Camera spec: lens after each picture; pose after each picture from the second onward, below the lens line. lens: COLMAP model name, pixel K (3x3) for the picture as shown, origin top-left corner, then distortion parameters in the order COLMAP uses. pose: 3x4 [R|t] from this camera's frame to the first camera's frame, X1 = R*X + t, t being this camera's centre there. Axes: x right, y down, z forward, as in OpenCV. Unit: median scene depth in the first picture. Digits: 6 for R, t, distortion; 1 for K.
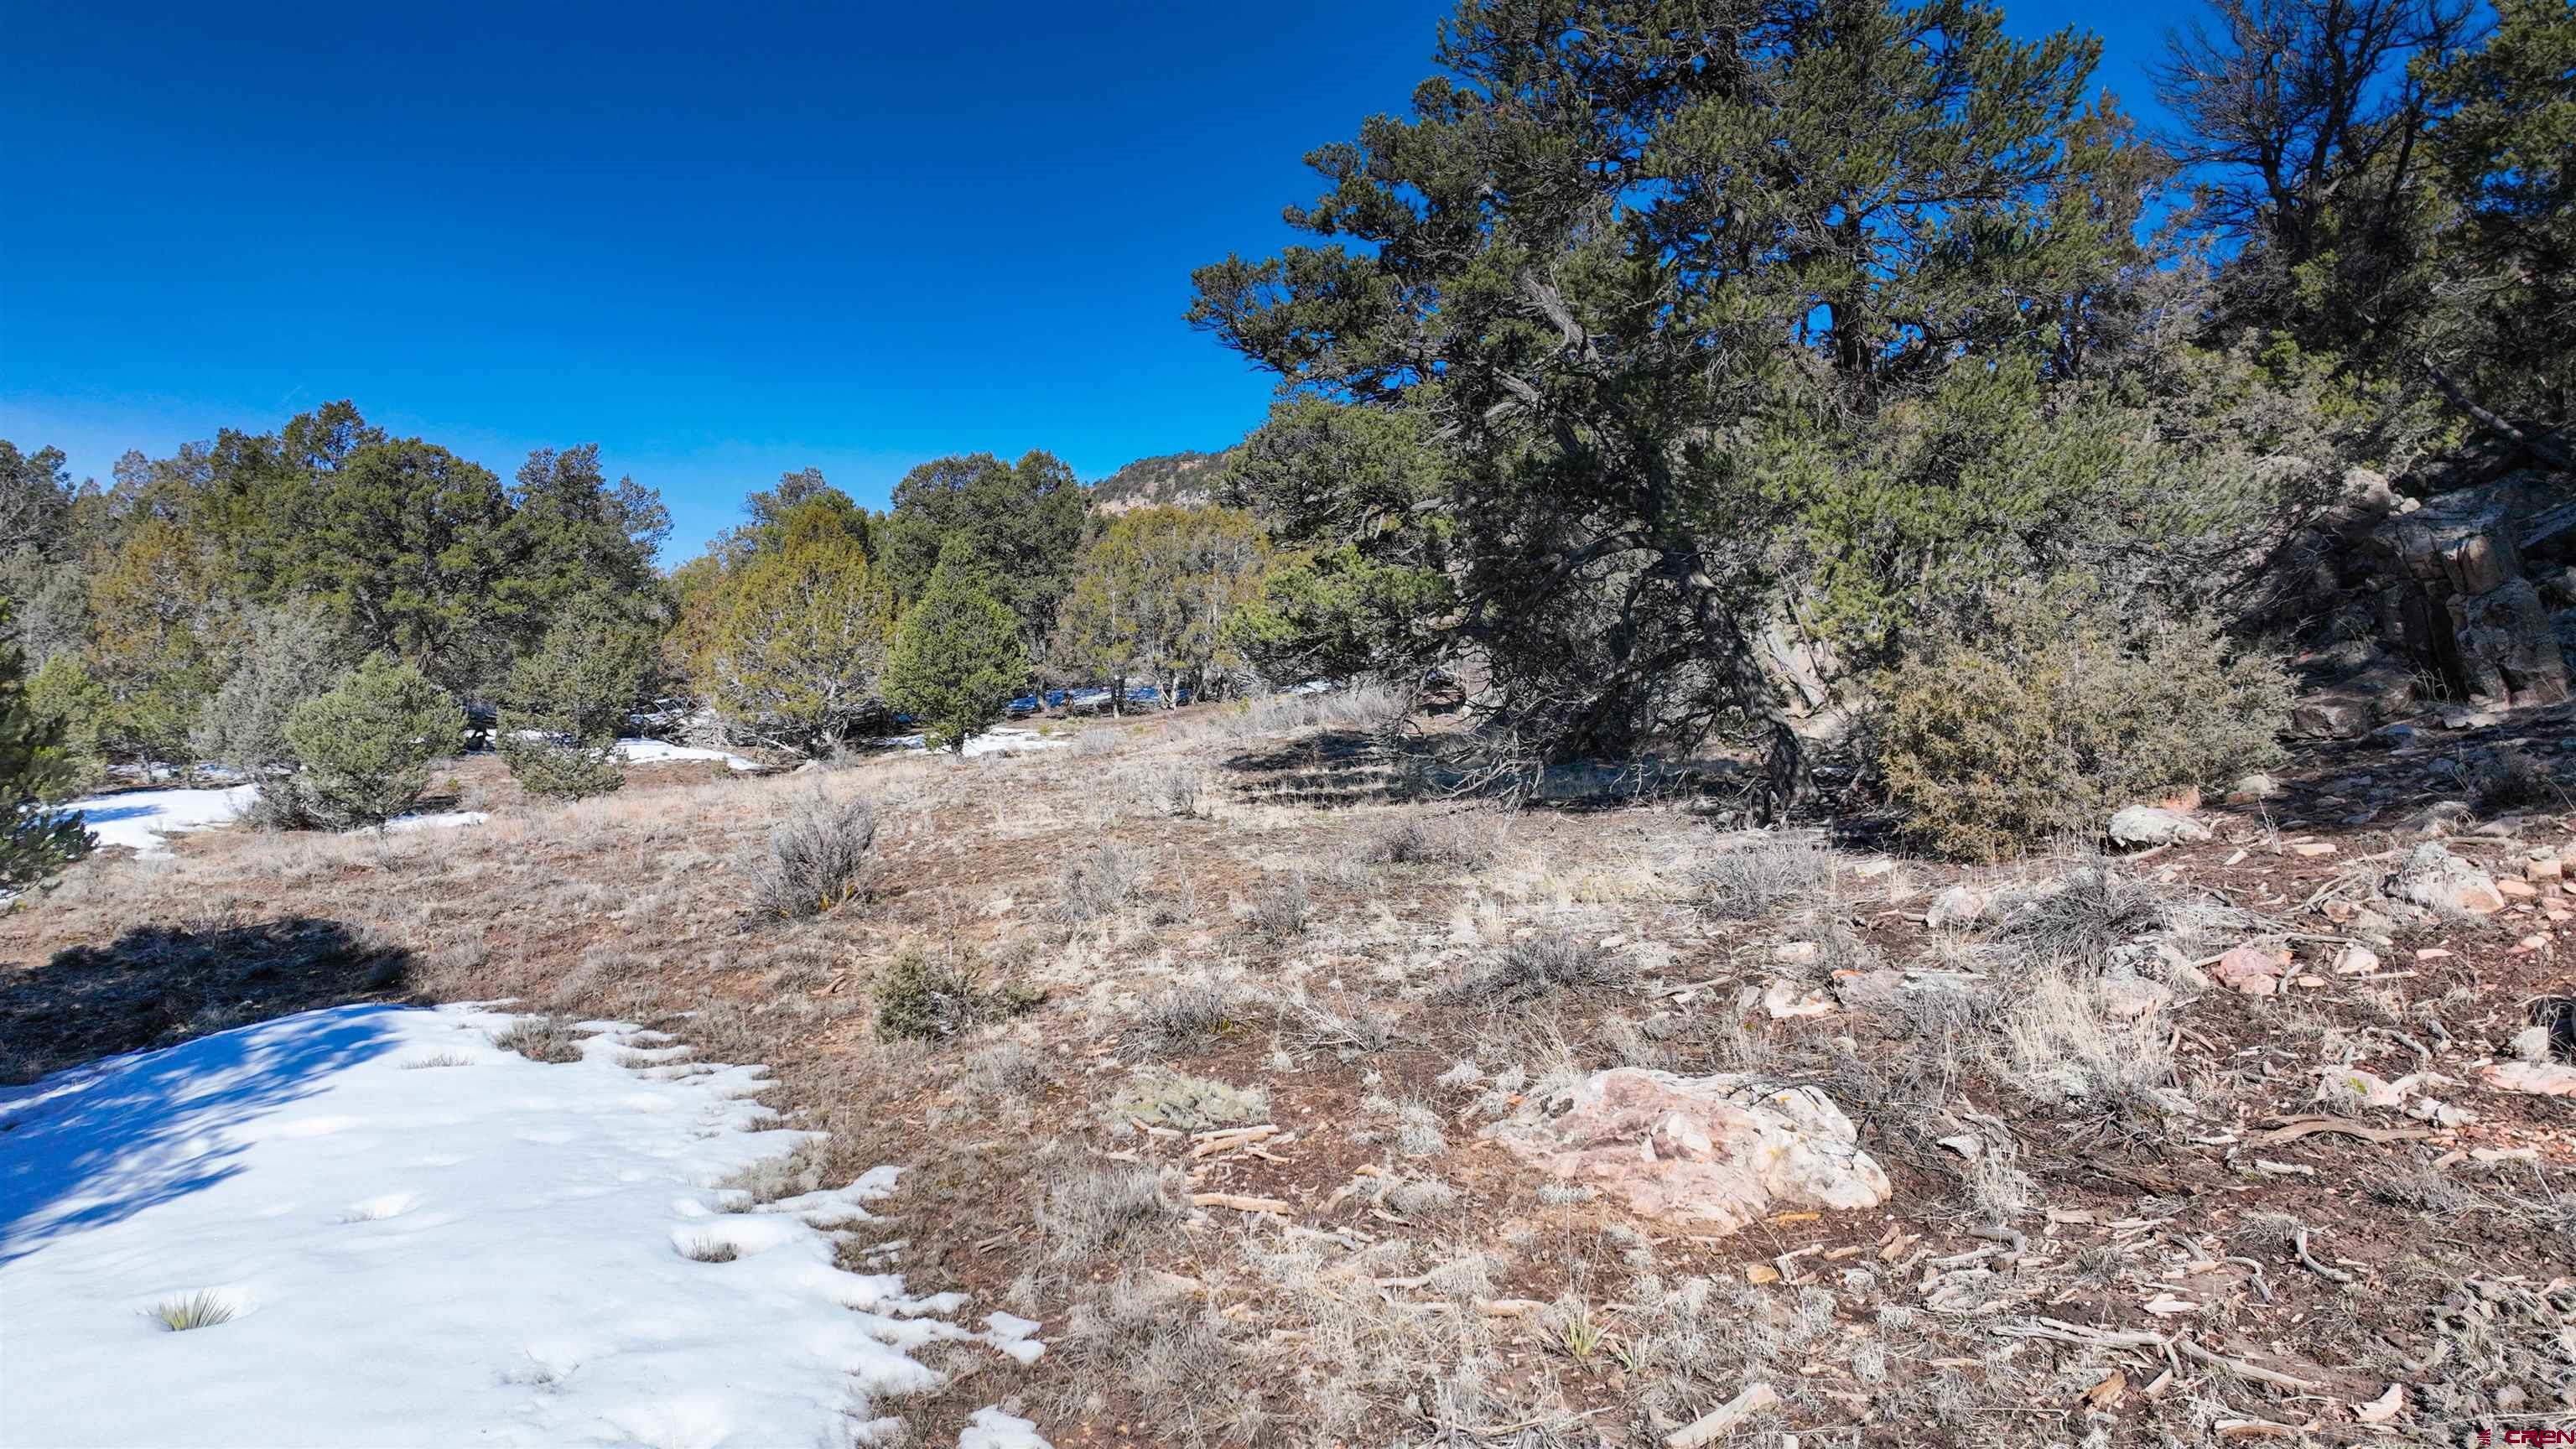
lens RADIAL K [[1852.4, 0, 1283.7], [0, 1852.4, 709.7], [0, 0, 1]] dist [0.007371, 0.006340]
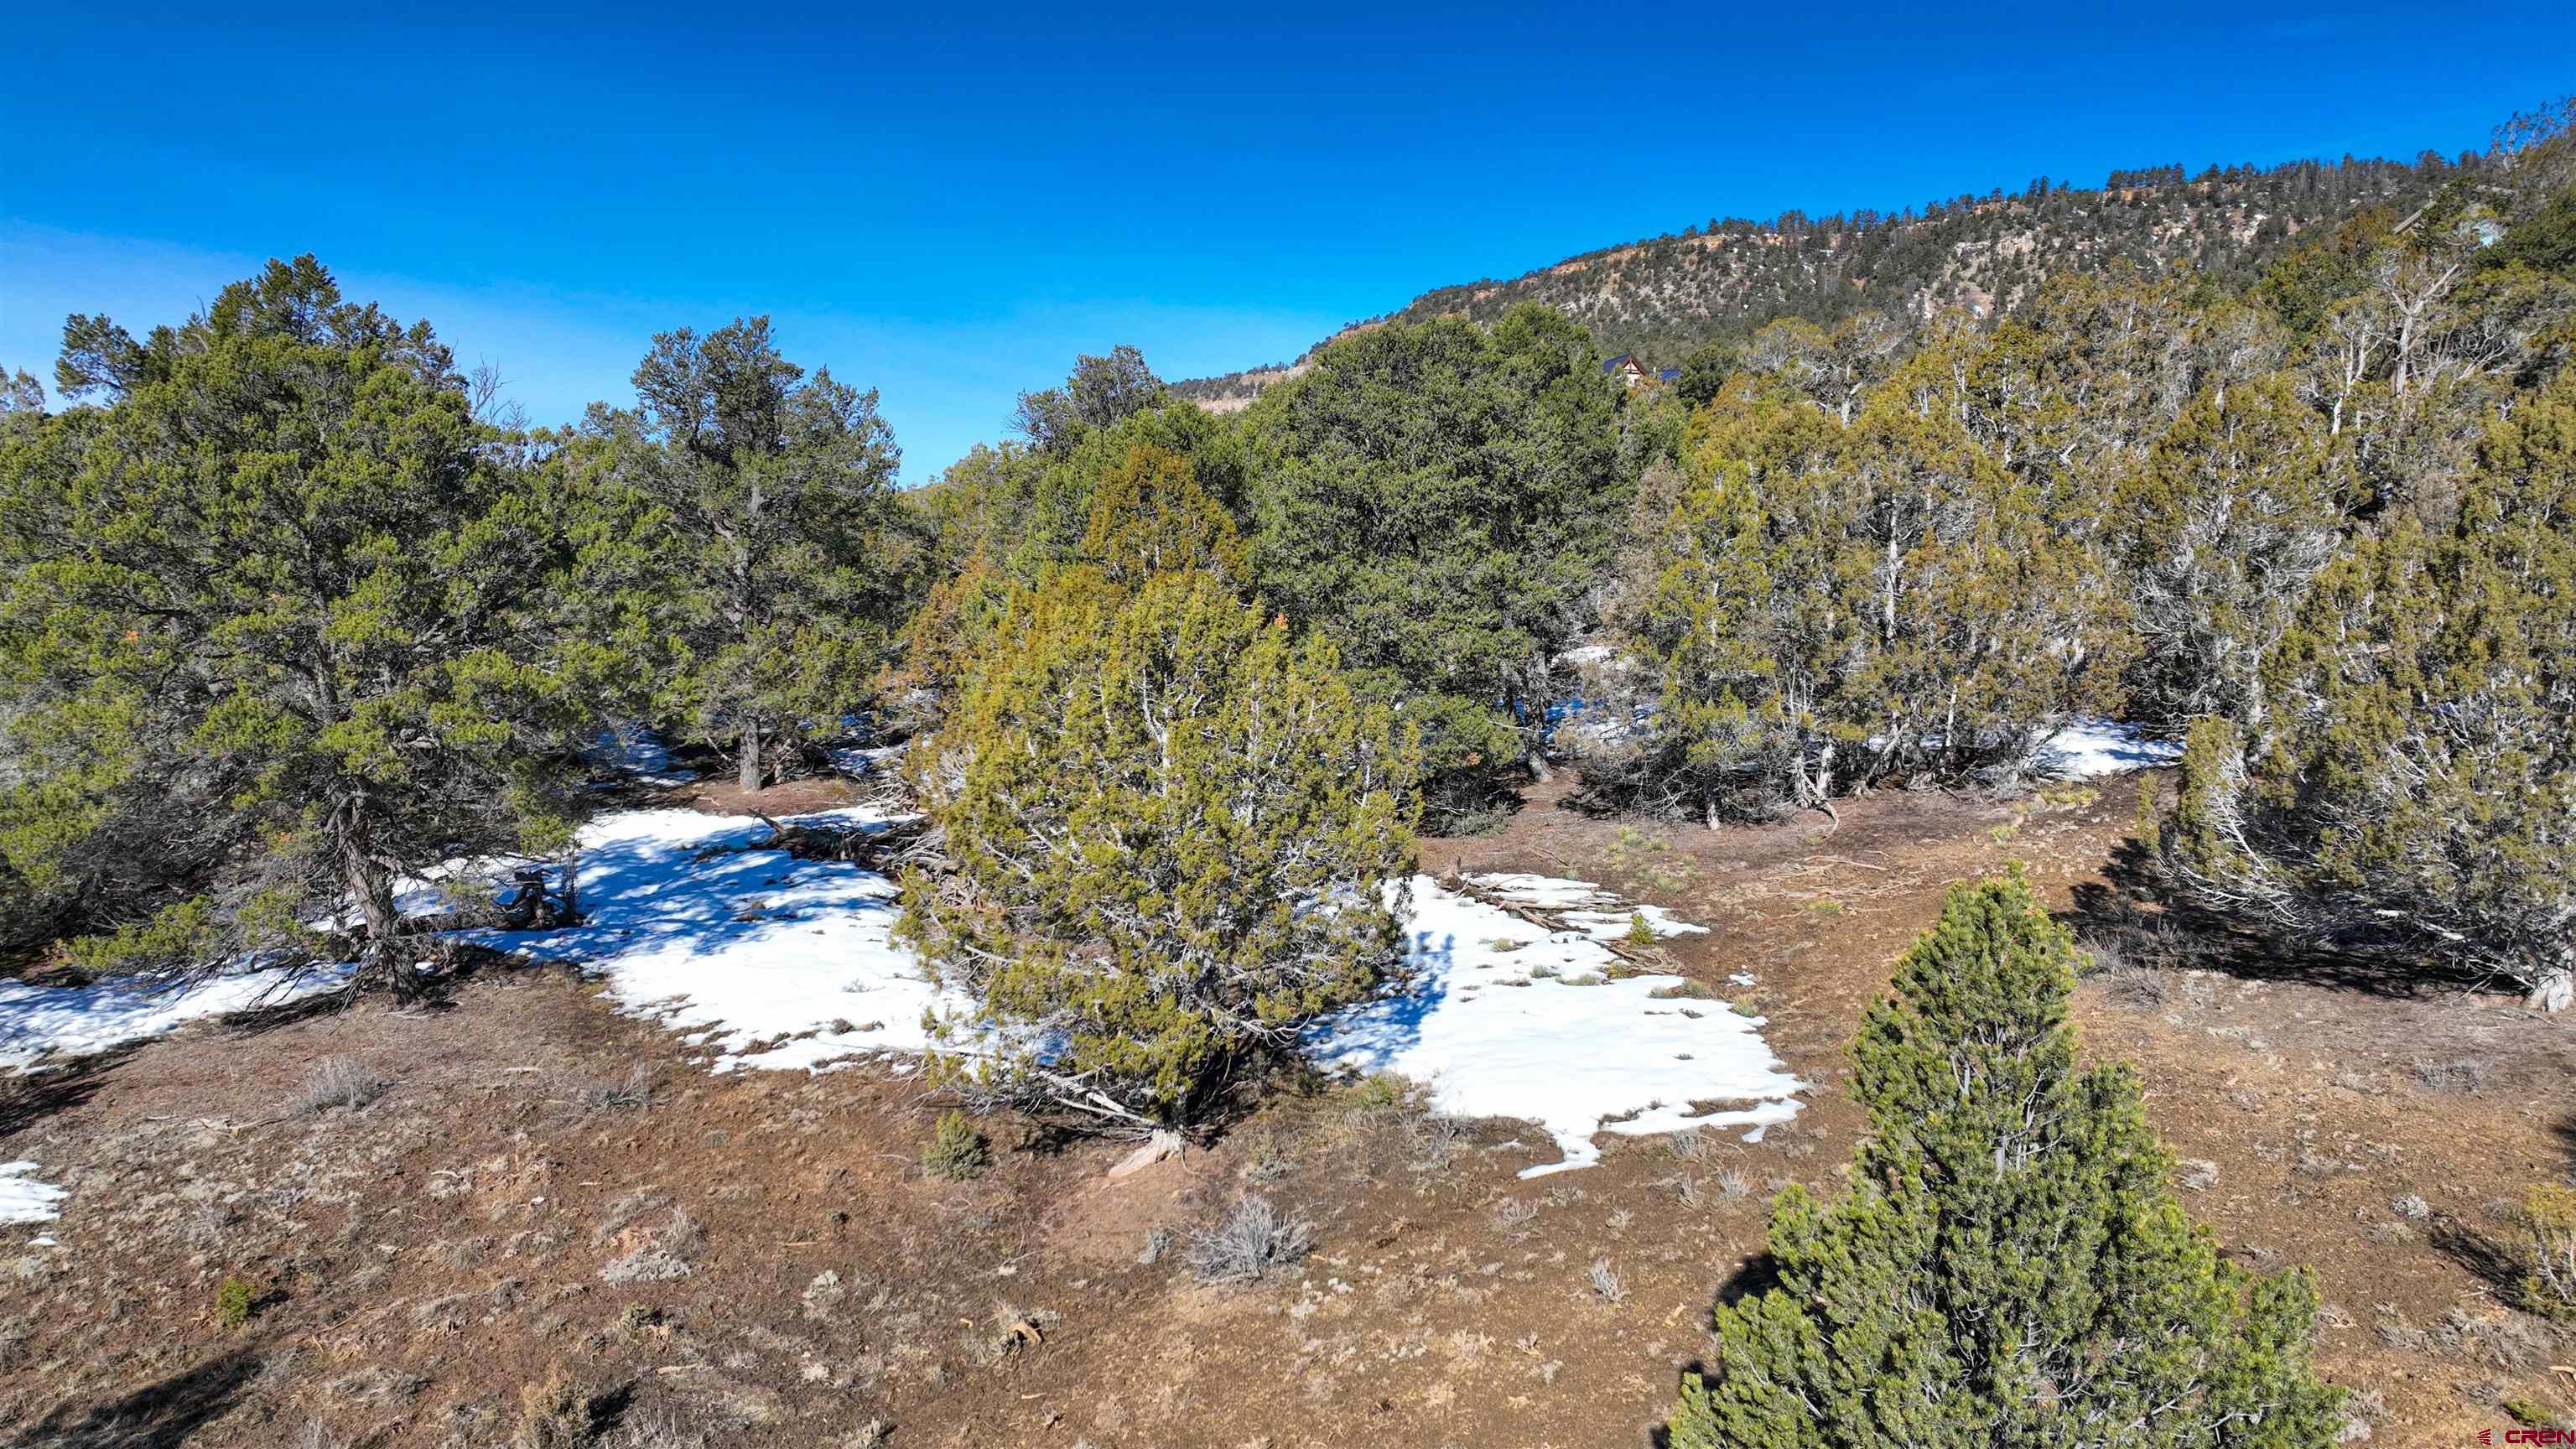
lens RADIAL K [[1852.4, 0, 1298.2], [0, 1852.4, 727.6], [0, 0, 1]] dist [0.007371, 0.006340]
pose [[0.989081, 0.002500, -0.147348, -0.162103], [0.011934, 0.995214, 0.096992, -0.094444], [0.146886, -0.097692, 0.984317, 0.597284]]
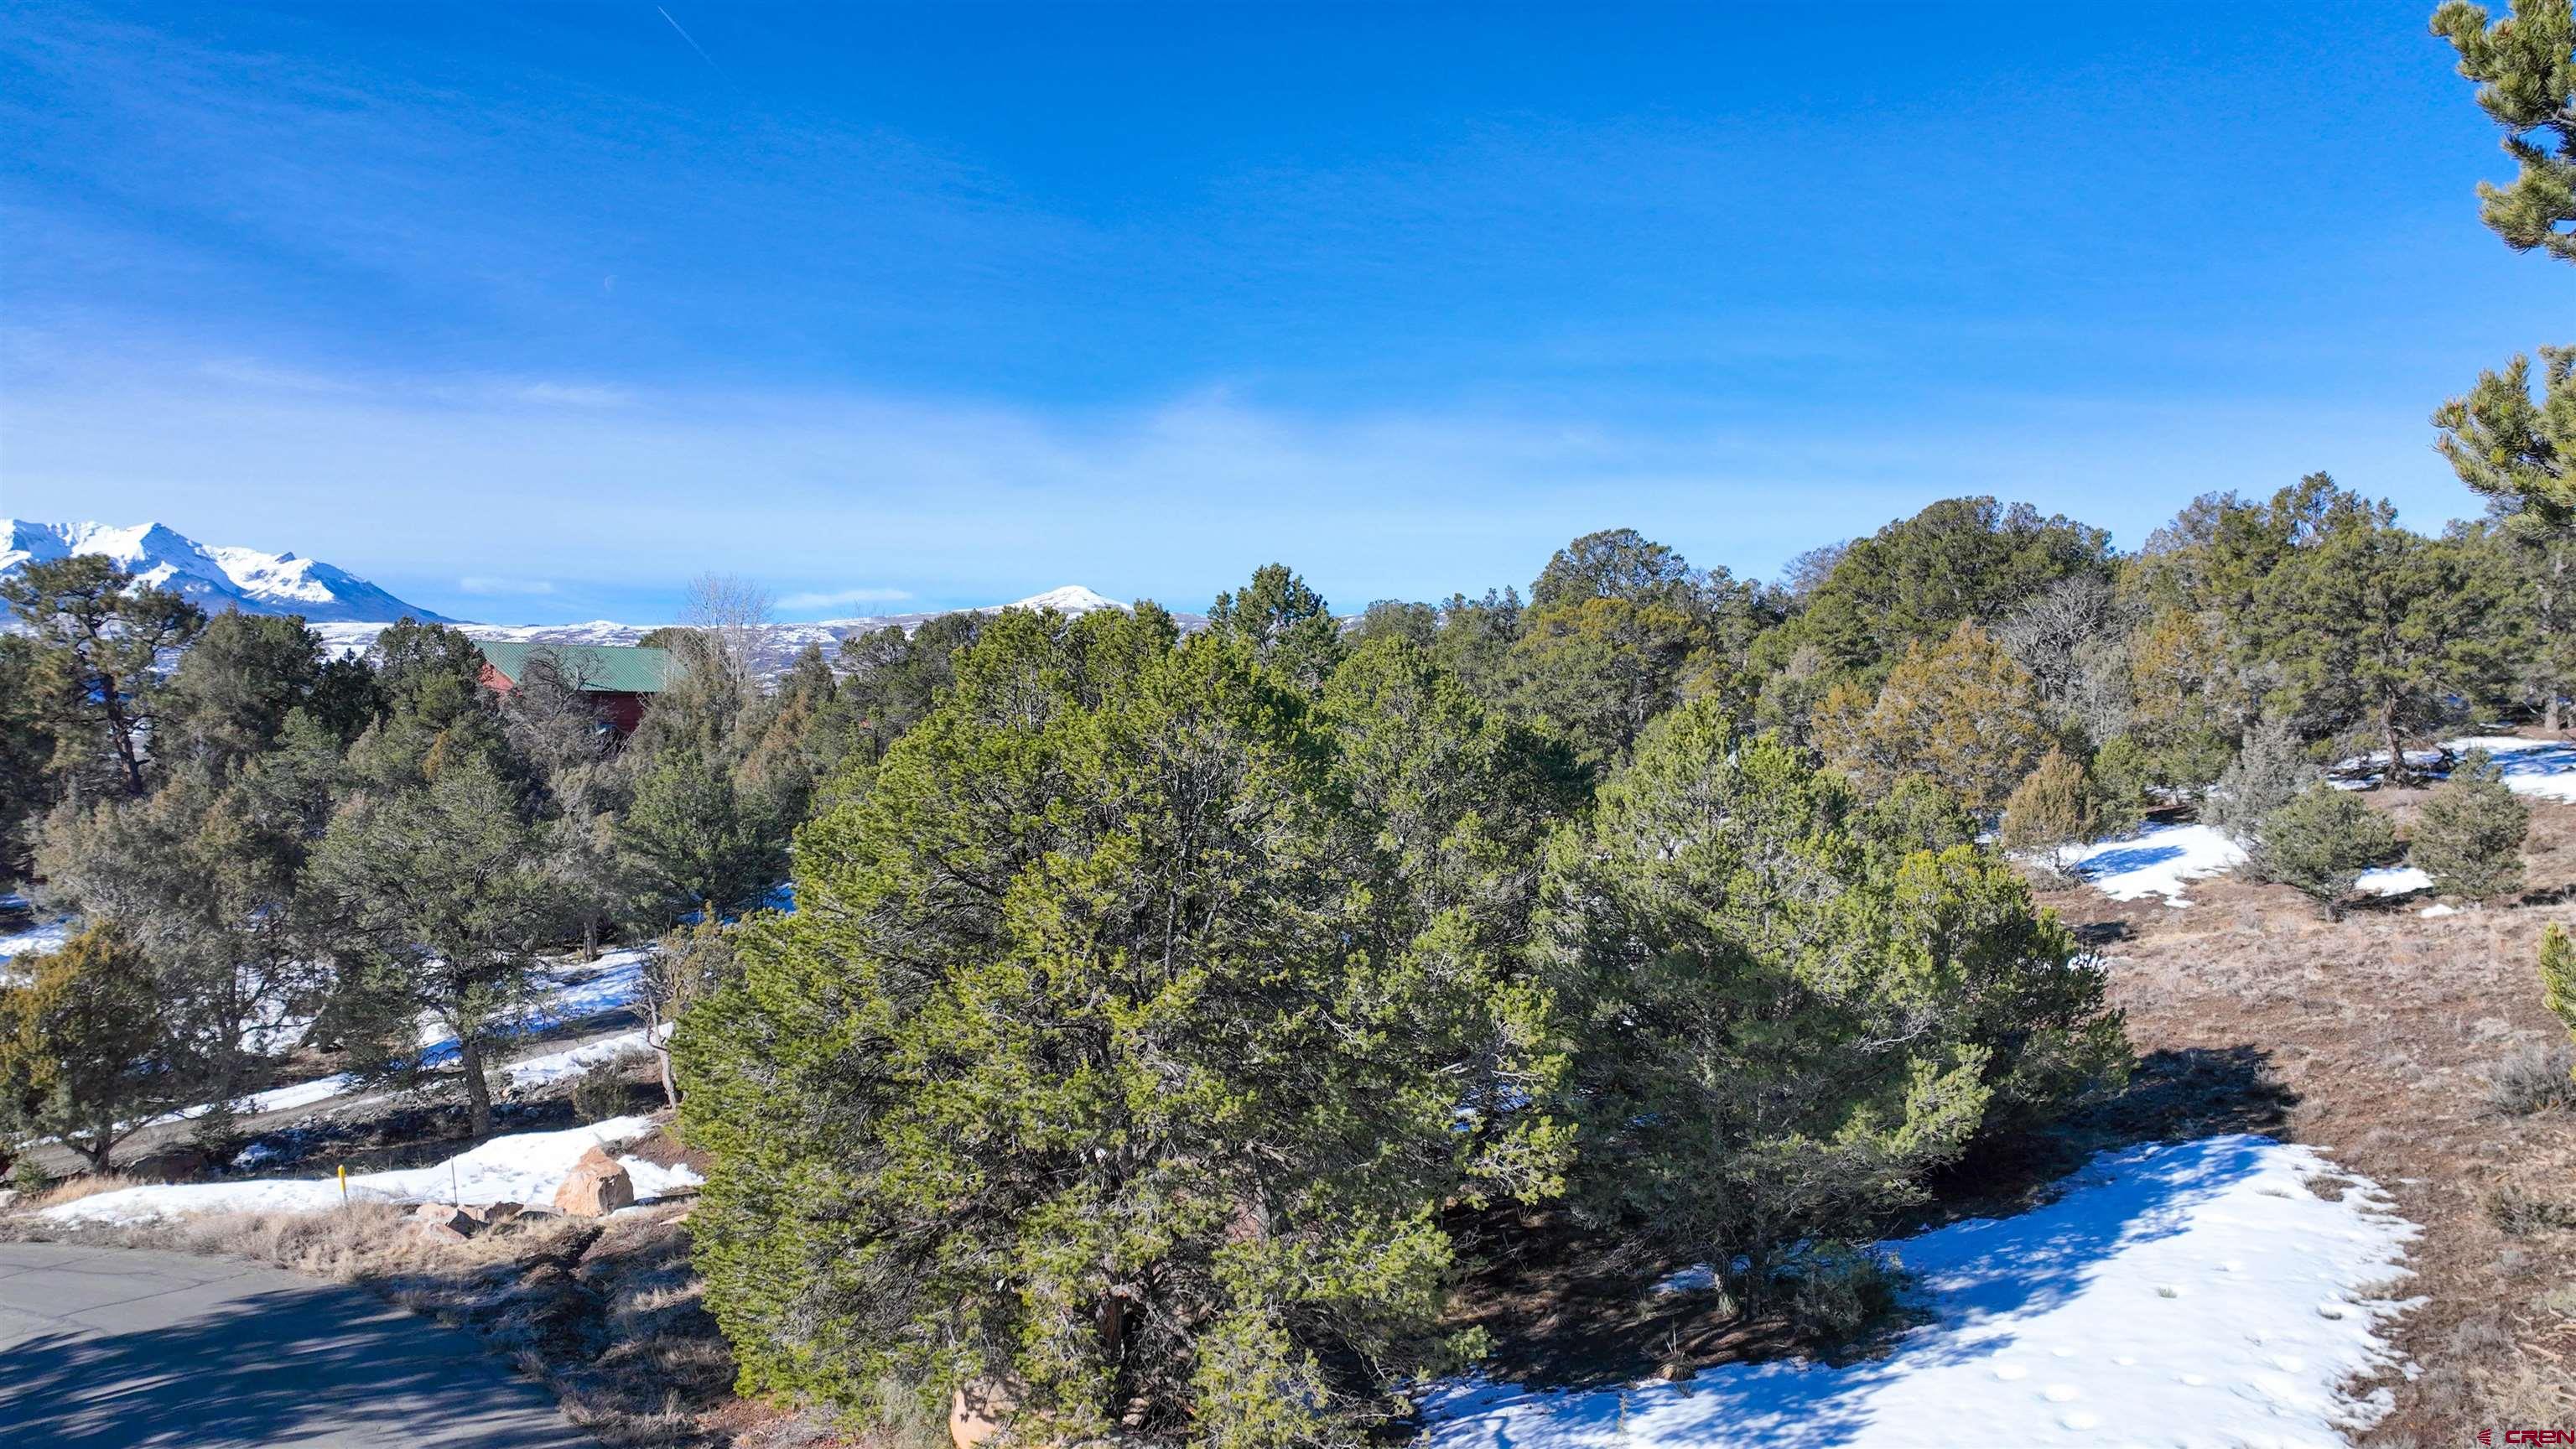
lens RADIAL K [[1783.1, 0, 1292.2], [0, 1783.1, 717.0], [0, 0, 1]] dist [0.003552, 0.003099]
pose [[0.529610, 0.000374, -0.848241, 0.149417], [0.054460, 0.997922, 0.034443, -0.103062], [0.846491, -0.064437, 0.528489, -0.225683]]
